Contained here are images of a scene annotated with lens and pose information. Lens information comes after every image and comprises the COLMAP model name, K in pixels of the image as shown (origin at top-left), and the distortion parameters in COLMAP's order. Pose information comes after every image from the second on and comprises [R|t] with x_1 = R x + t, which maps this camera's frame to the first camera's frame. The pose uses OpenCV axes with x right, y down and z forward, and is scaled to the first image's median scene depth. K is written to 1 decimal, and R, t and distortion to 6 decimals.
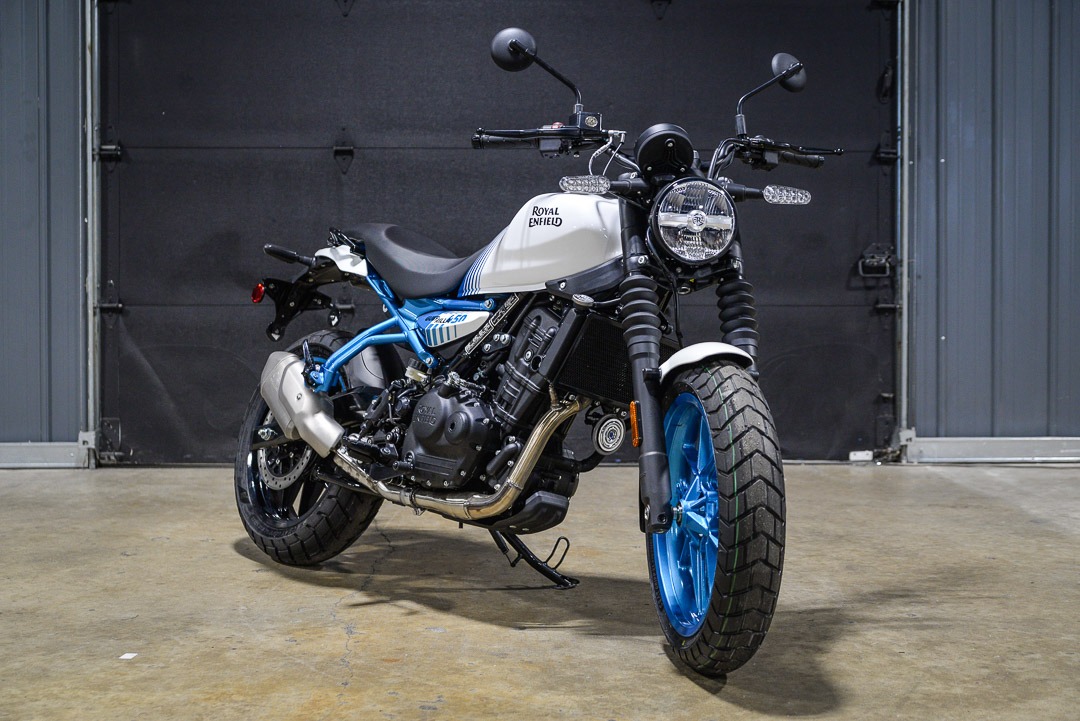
lens RADIAL K [[1528.9, 0, 540.0], [0, 1528.9, 360.5], [0, 0, 1]] dist [0.005265, 0.006547]
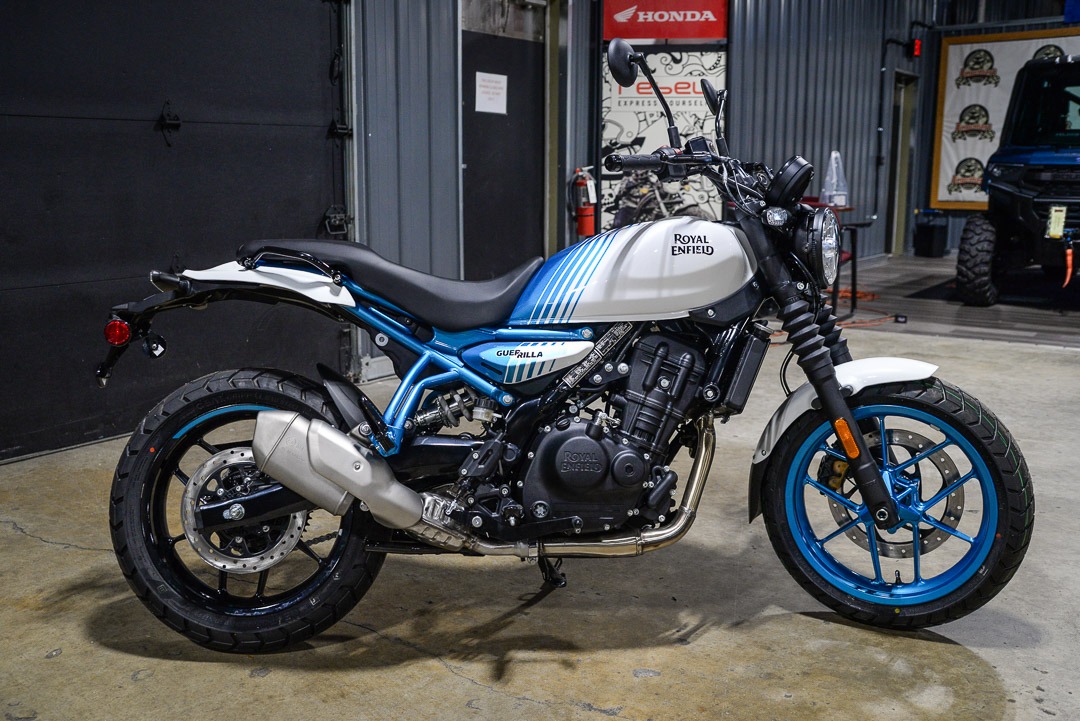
lens RADIAL K [[1060.4, 0, 540.0], [0, 1060.4, 360.5], [0, 0, 1]] dist [-0.088108, 0.190707]
pose [[0.607072, -0.146875, 0.780956, -0.571397], [0.047580, 0.987725, 0.148777, -0.119937], [-0.793221, -0.053160, 0.606608, 0.622875]]
